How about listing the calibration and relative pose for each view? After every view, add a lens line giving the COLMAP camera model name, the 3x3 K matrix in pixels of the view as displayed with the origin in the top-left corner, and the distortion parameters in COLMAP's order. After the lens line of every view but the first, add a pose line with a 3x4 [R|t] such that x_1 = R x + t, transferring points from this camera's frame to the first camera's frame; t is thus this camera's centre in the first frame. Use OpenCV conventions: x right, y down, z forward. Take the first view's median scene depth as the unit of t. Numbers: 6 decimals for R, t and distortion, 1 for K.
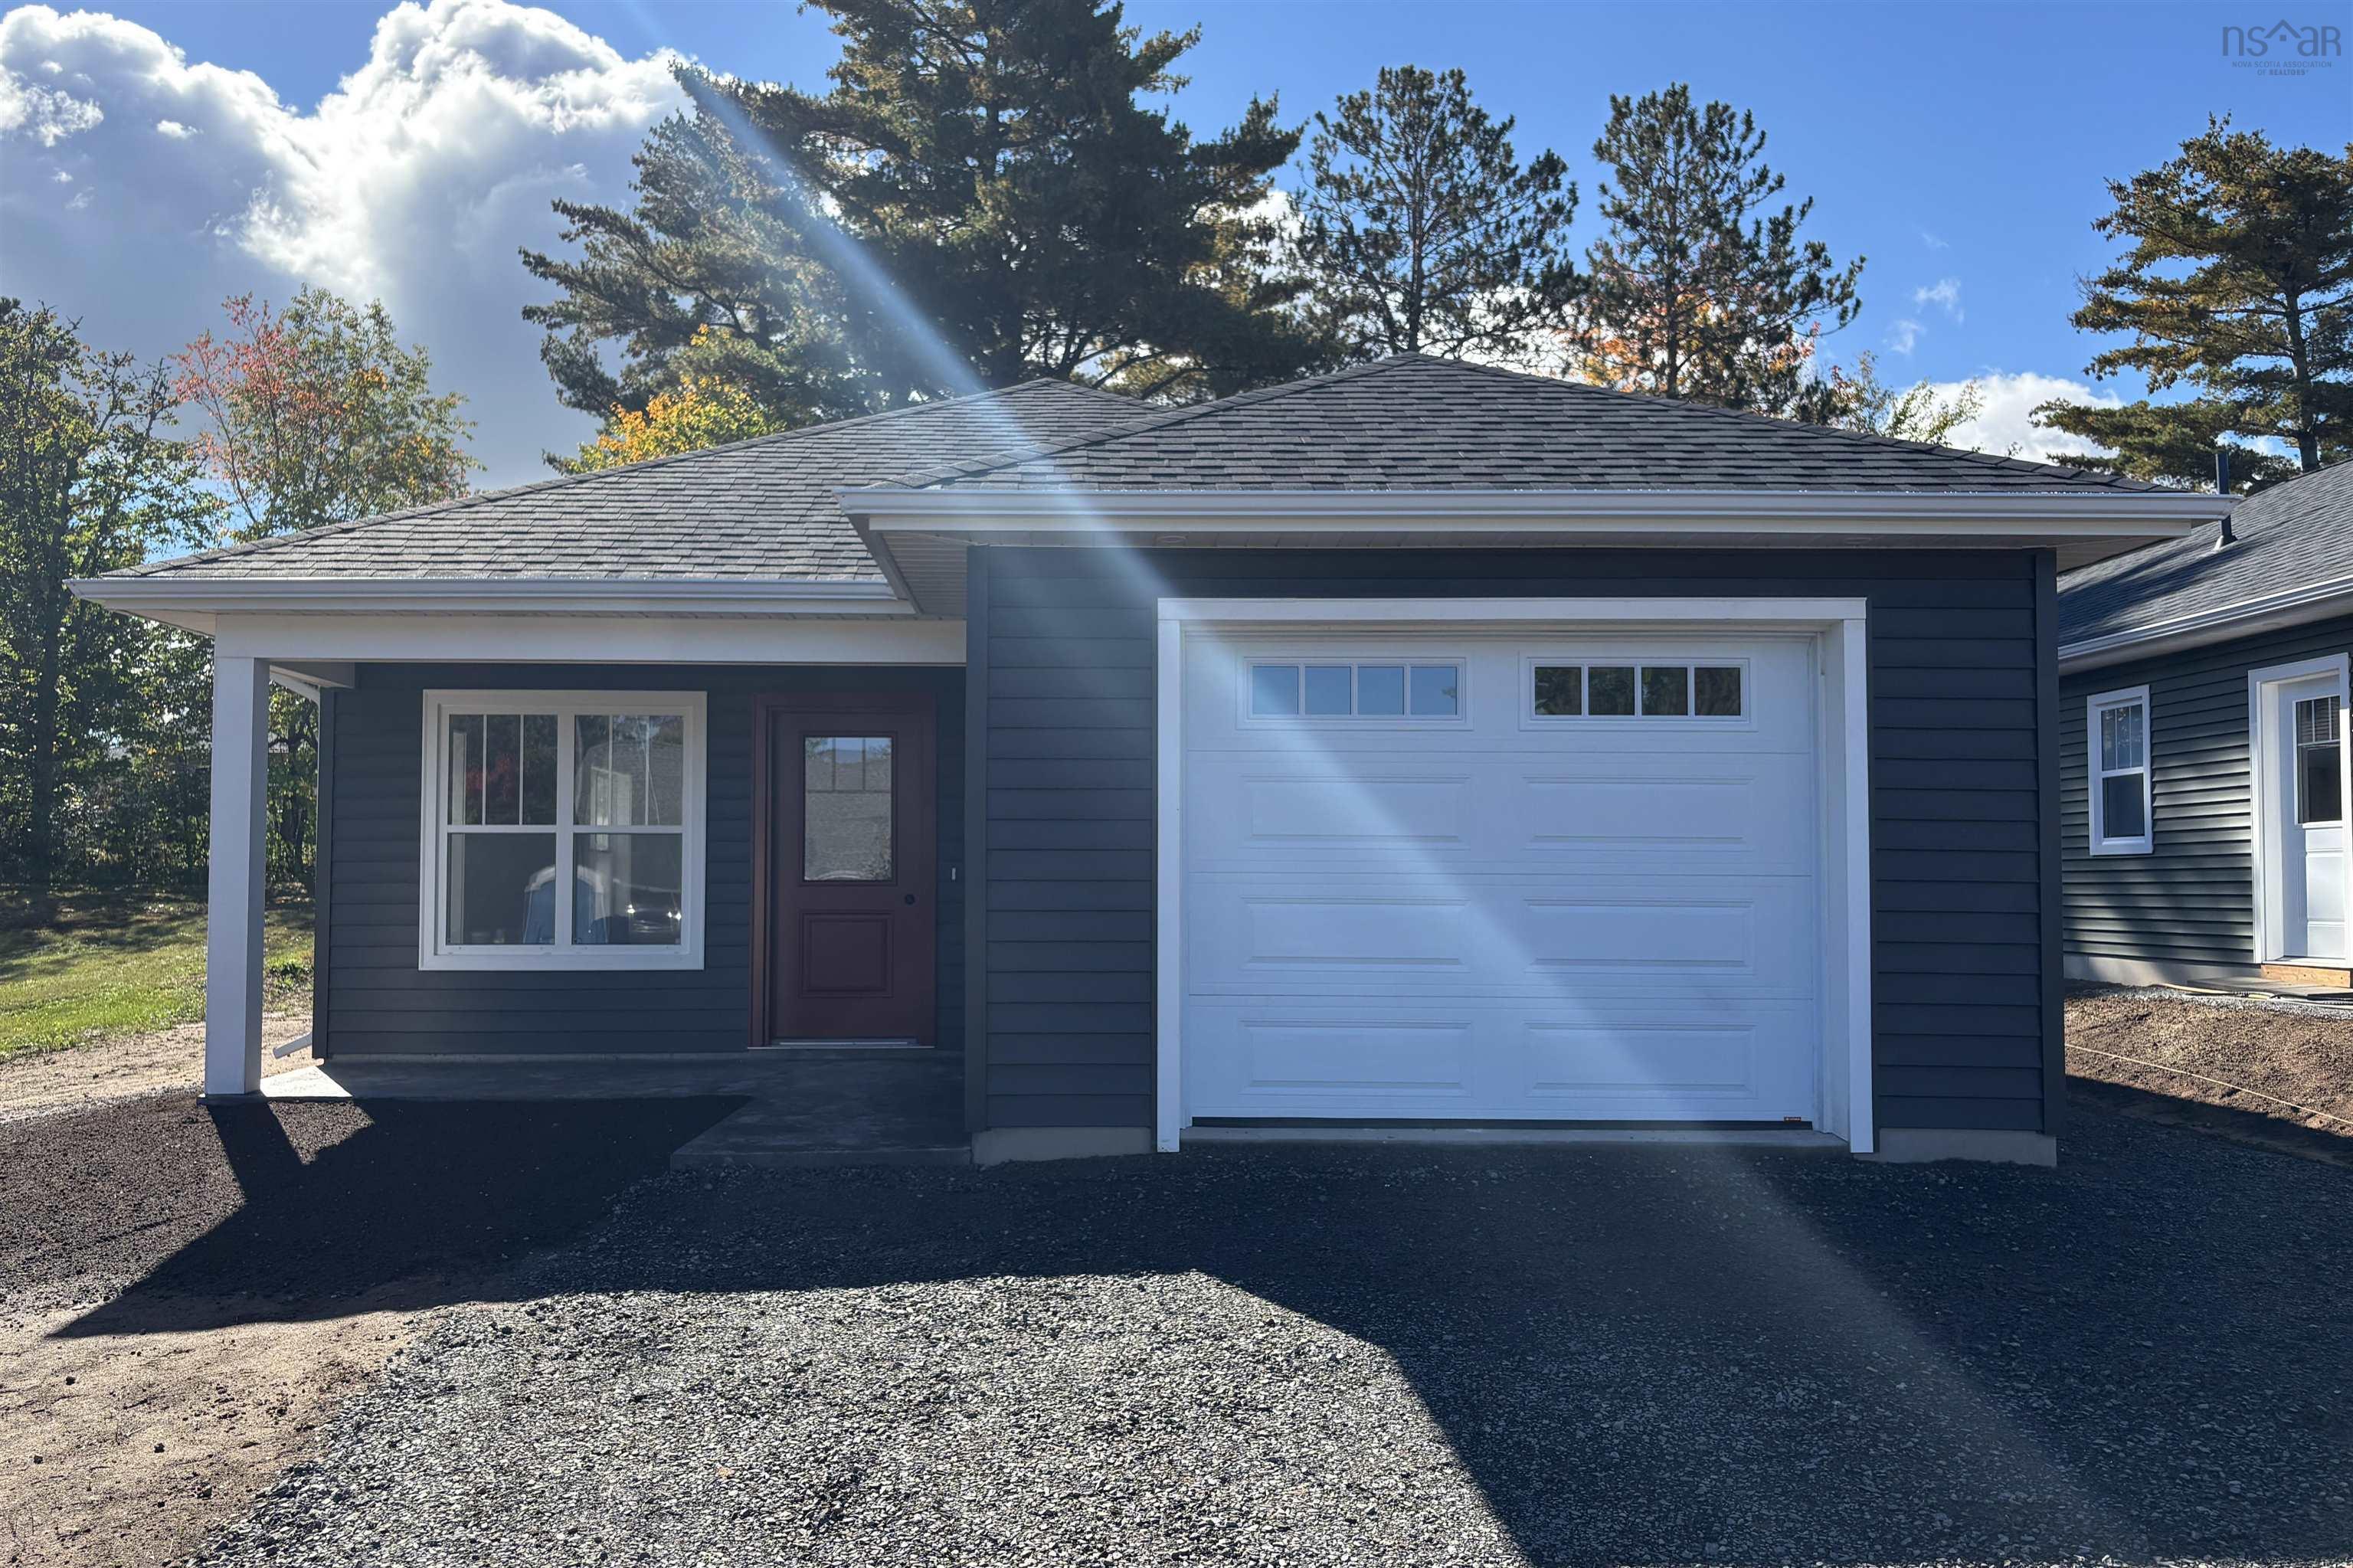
lens RADIAL K [[1864.8, 0, 1163.8], [0, 1864.8, 800.3], [0, 0, 1]] dist [0.003504, 0.008264]
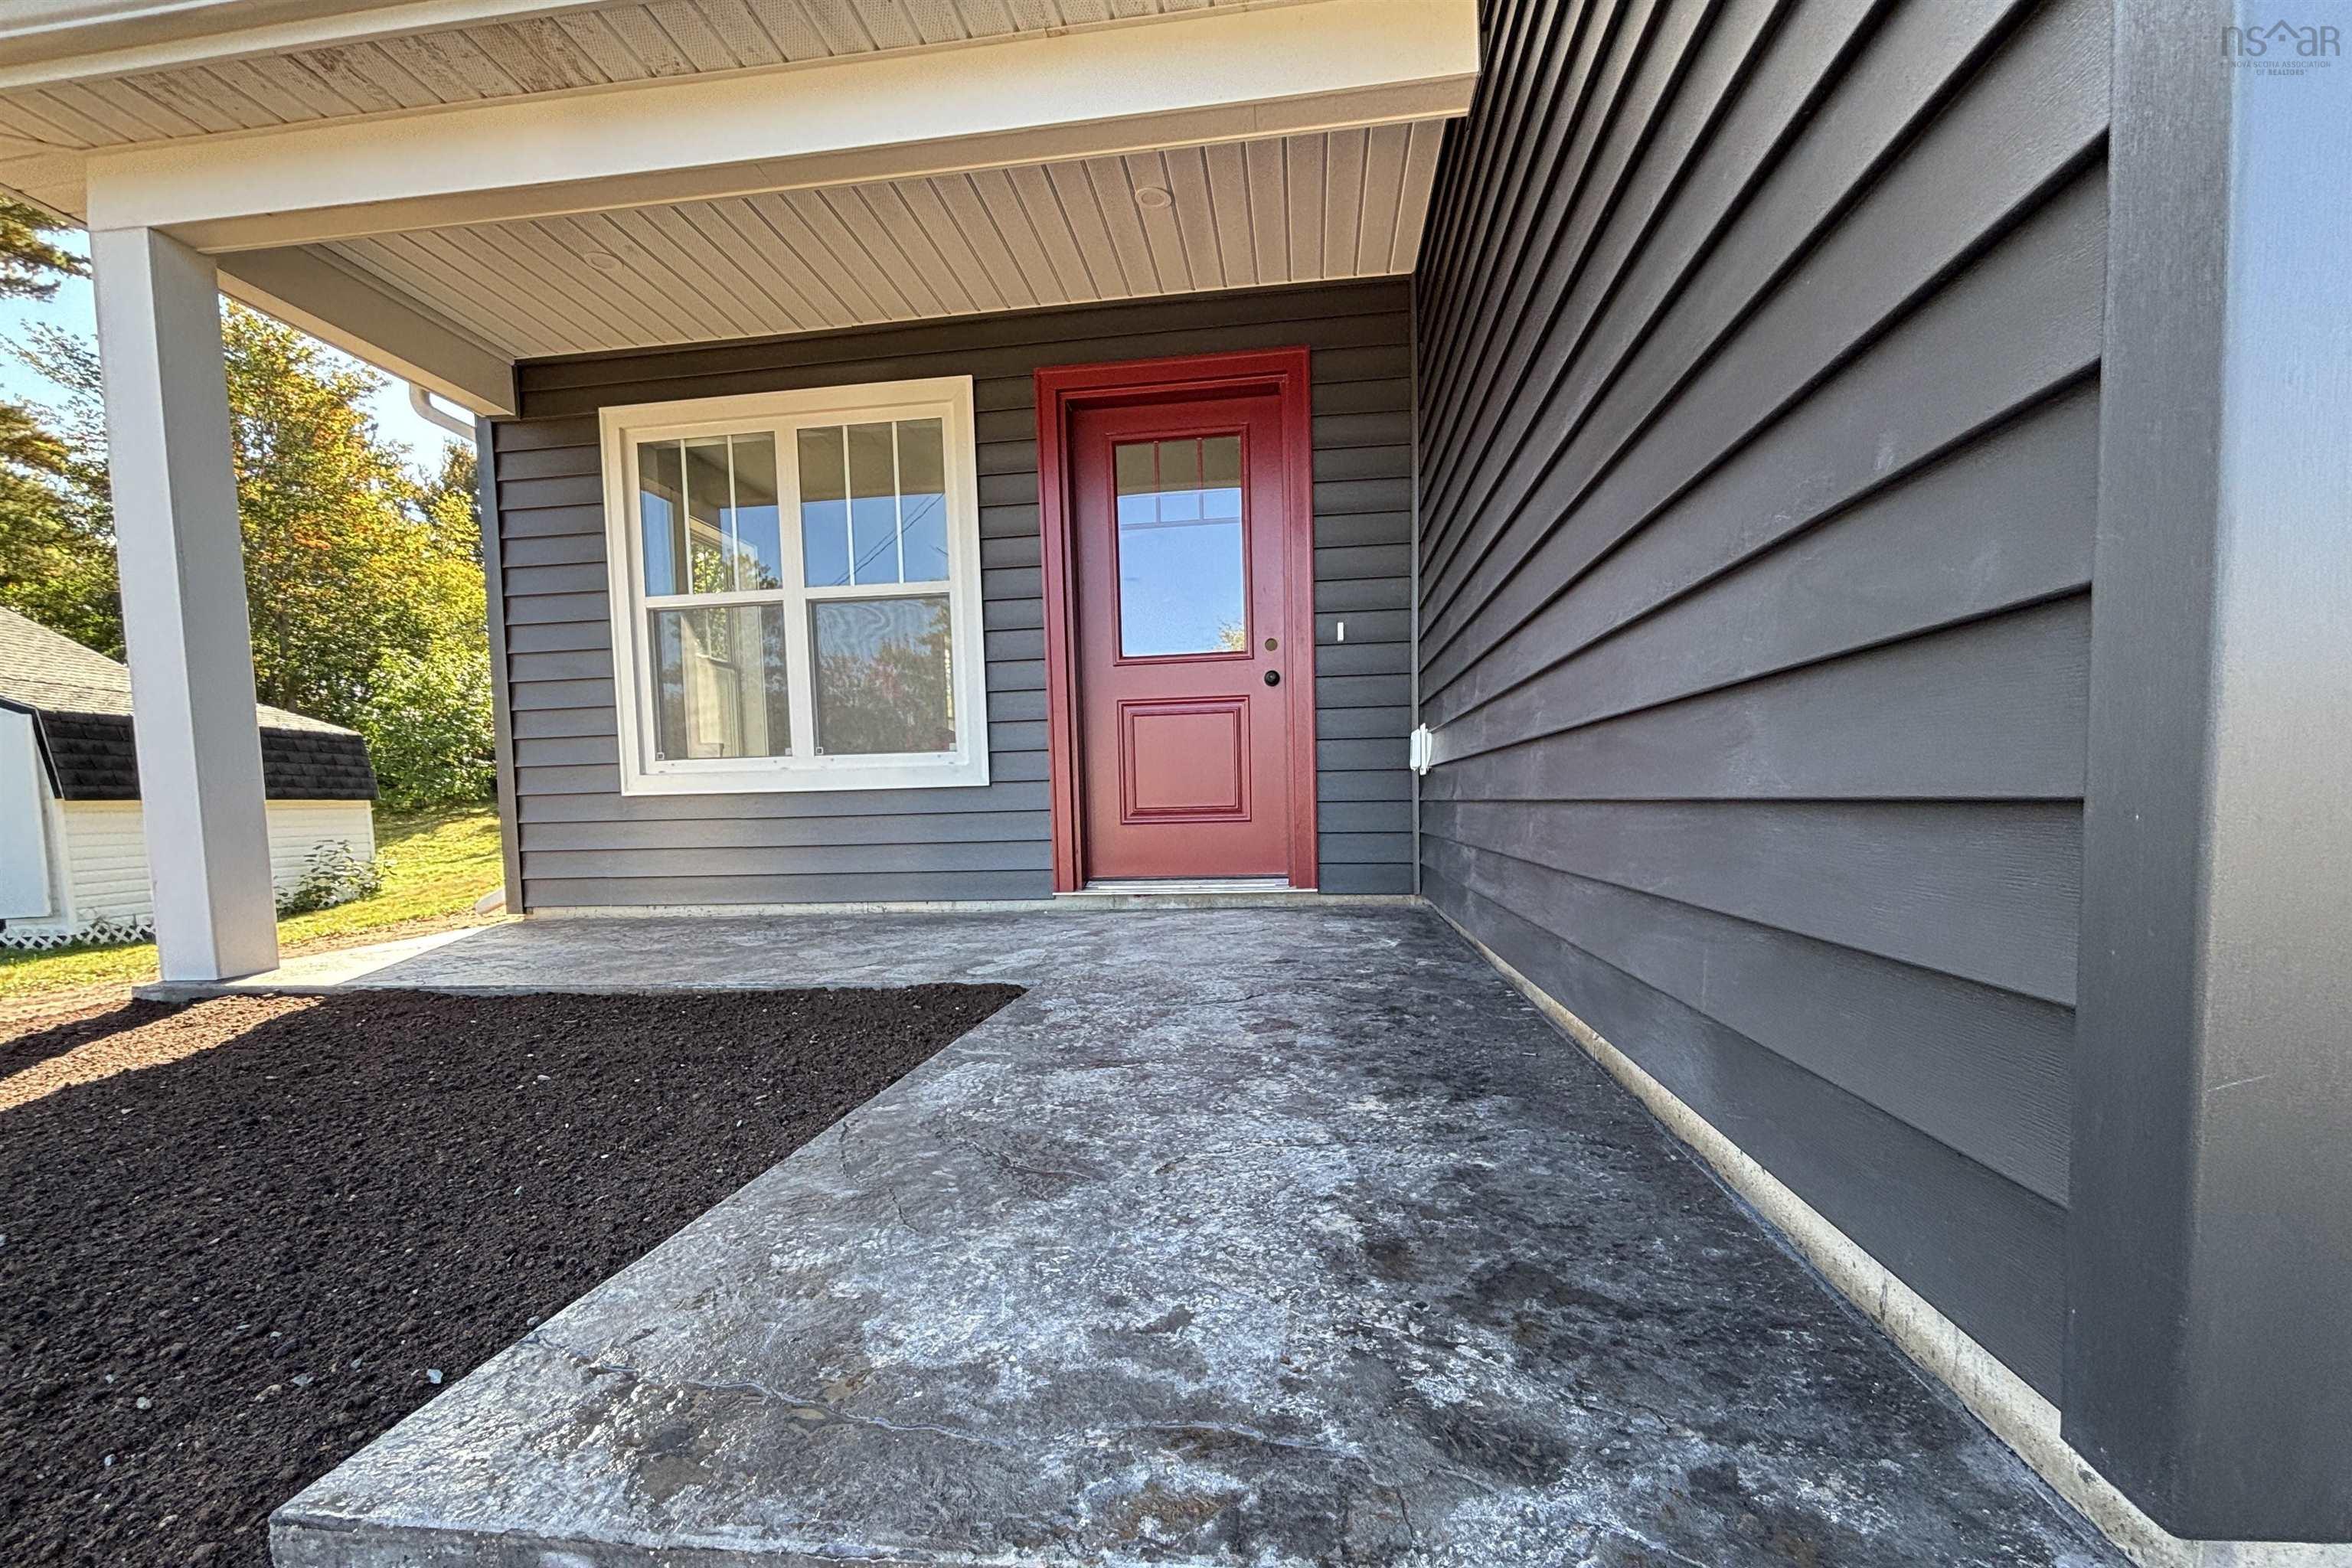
lens RADIAL K [[1014.8, 0, 1175.2], [0, 1014.8, 883.6], [0, 0, 1]] dist [0.005497, -0.002053]
pose [[0.985371, -0.011497, -0.170035, -0.110188], [0.032789, 0.991870, 0.122955, 0.082026], [0.167239, -0.126731, 0.977737, 0.623497]]
